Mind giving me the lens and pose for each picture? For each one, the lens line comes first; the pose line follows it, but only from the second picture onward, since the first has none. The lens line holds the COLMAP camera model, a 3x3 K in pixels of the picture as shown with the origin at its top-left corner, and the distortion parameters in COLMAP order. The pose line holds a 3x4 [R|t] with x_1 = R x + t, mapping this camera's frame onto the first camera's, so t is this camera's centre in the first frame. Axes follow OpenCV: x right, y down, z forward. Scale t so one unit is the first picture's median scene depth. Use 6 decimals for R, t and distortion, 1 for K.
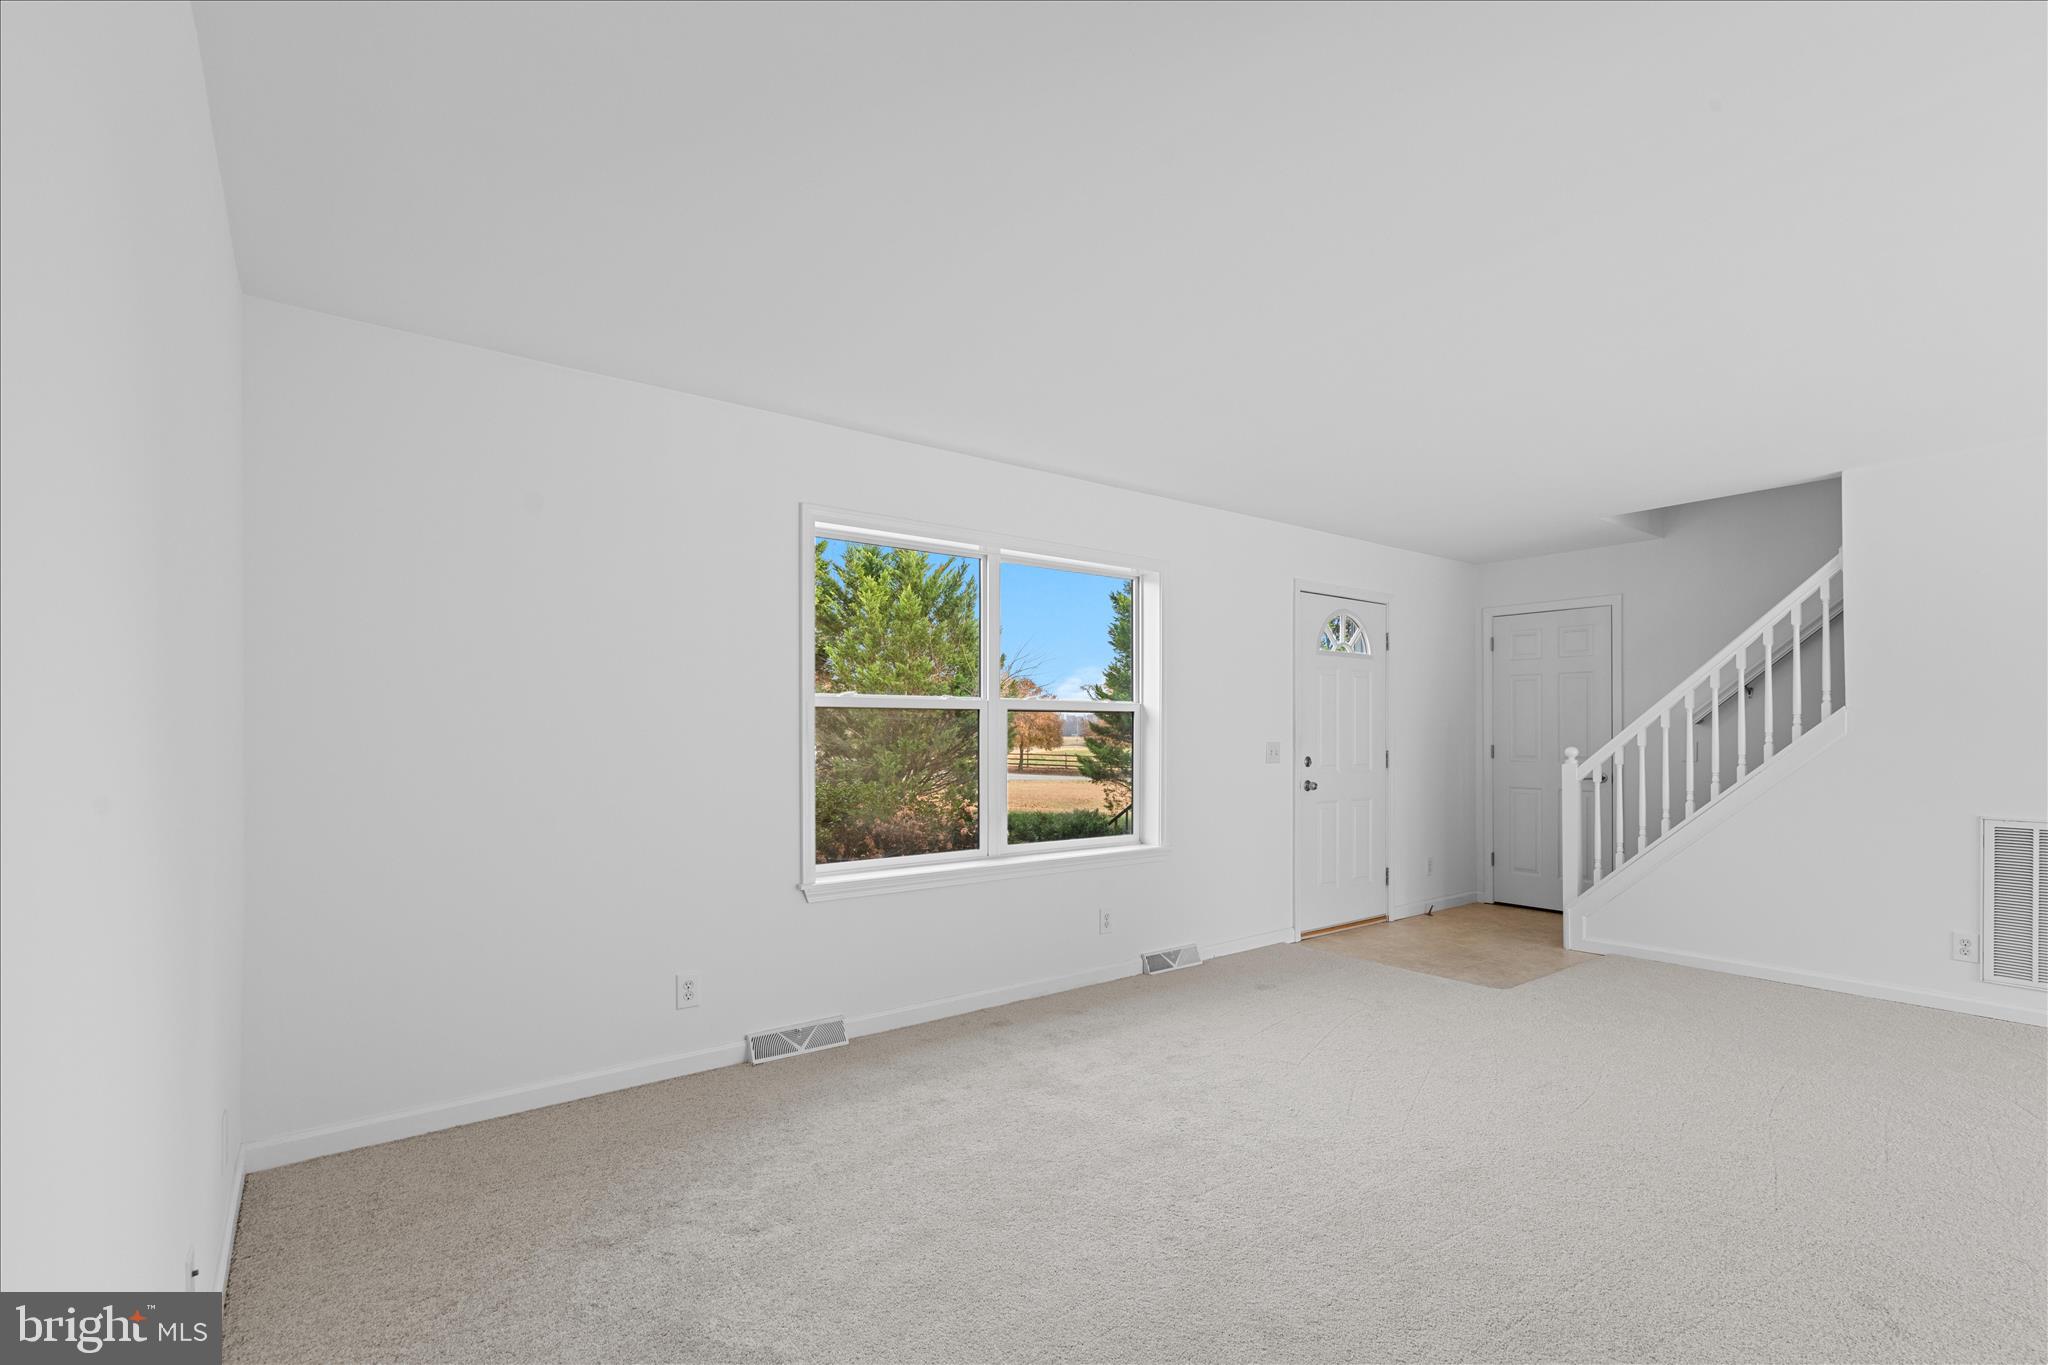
lens RADIAL K [[934.4, 0, 1024.9], [0, 934.4, 732.3], [0, 0, 1]] dist [0.003751, 0.000618]
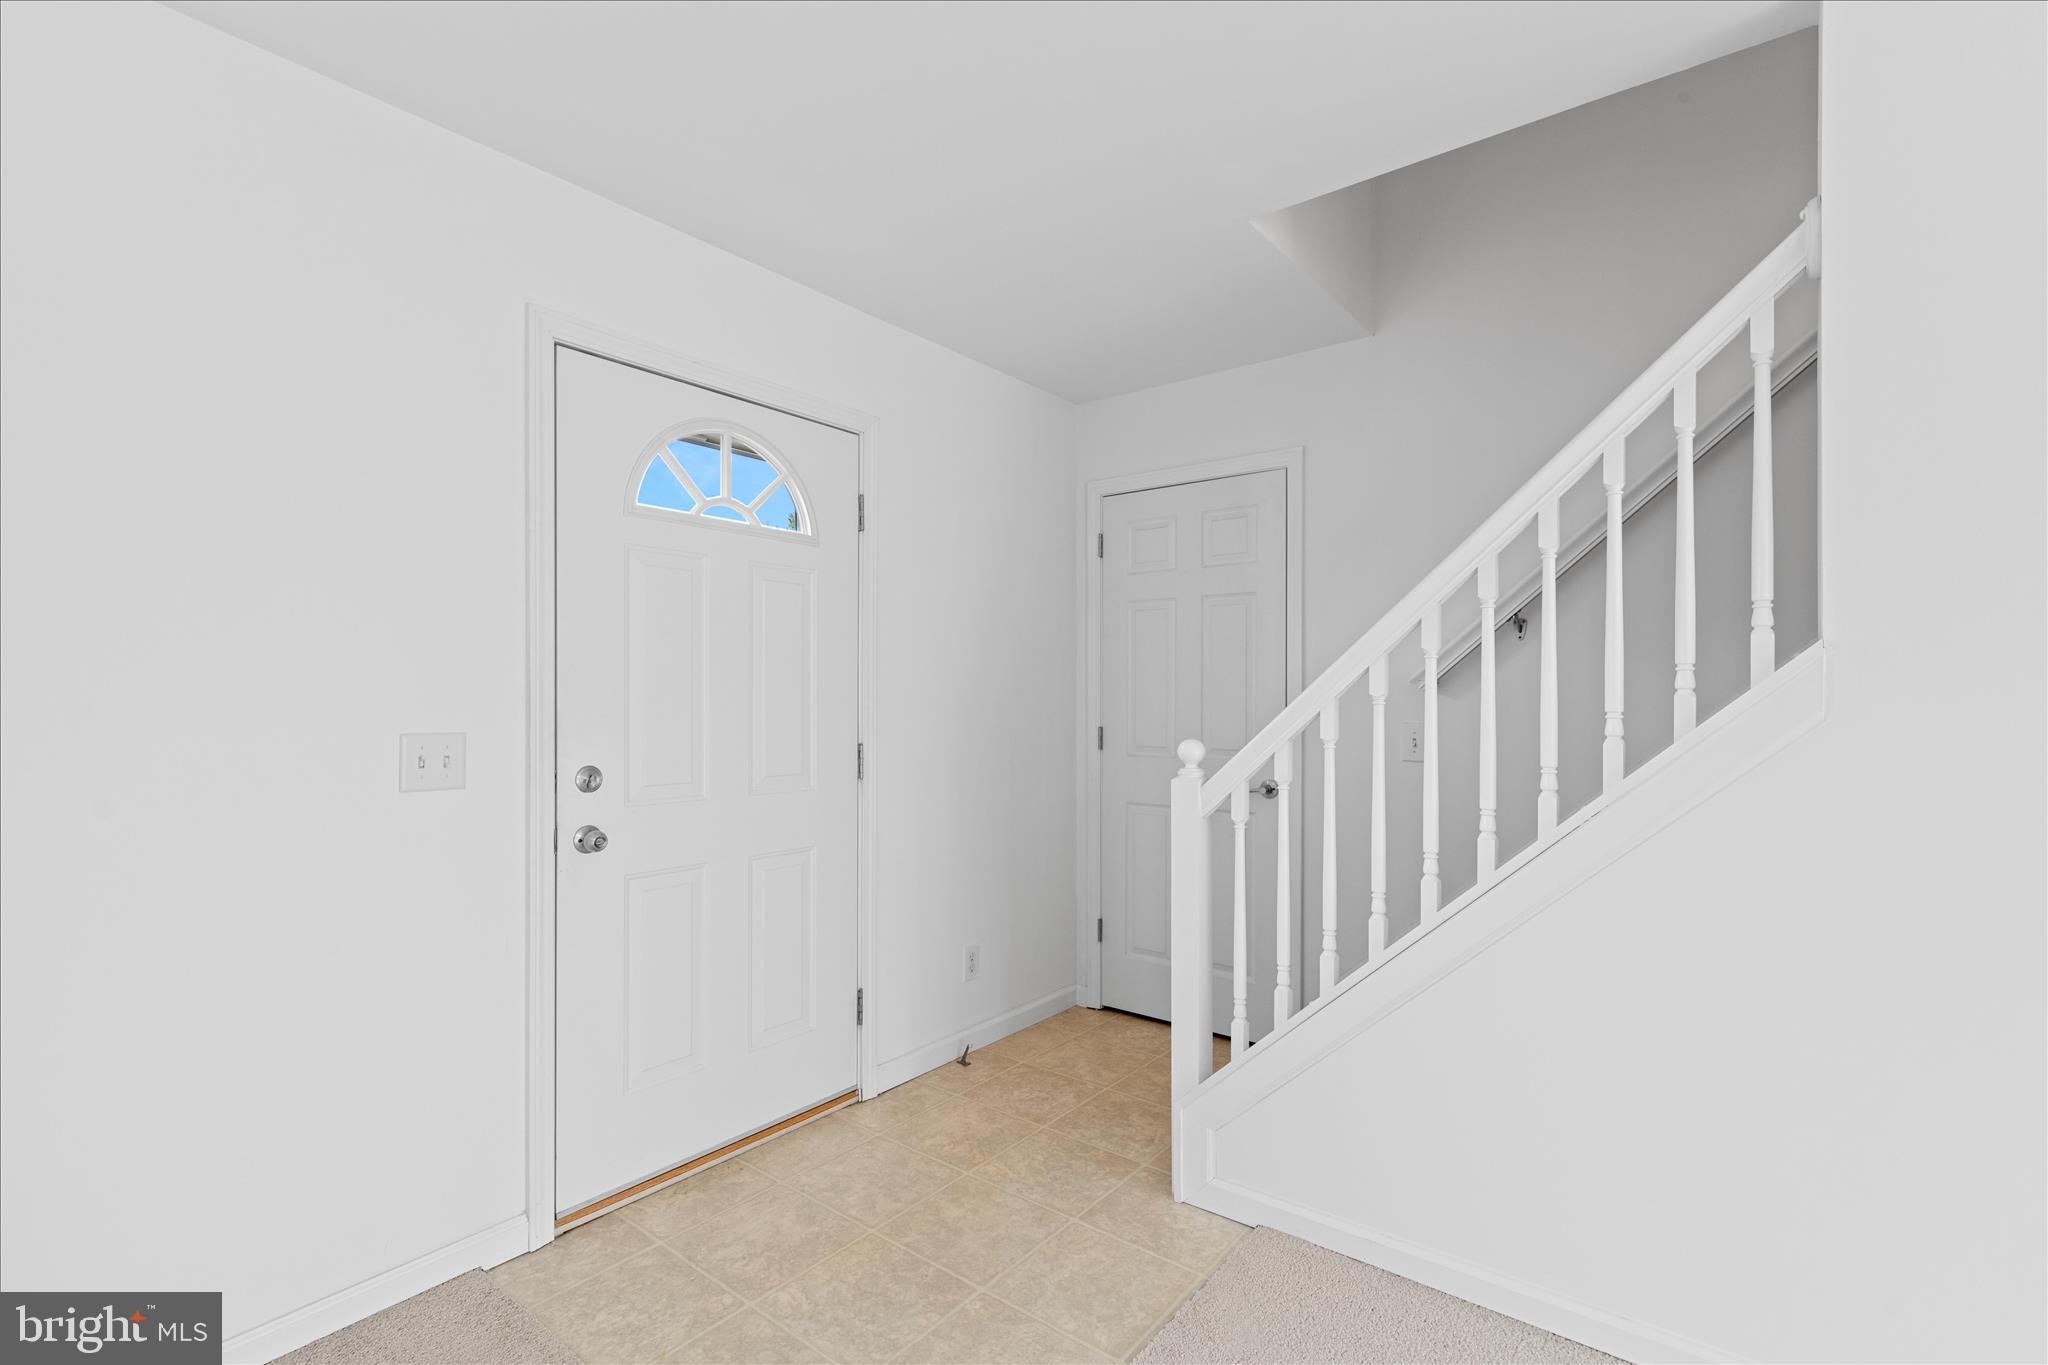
lens RADIAL K [[934.4, 0, 1022.9], [0, 934.4, 699.9], [0, 0, 1]] dist [0.003751, 0.000618]
pose [[0.968558, 0.003432, 0.248765, 0.398368], [-0.004294, 0.999987, 0.002921, -0.004233], [-0.248751, -0.003897, 0.968560, 0.592708]]
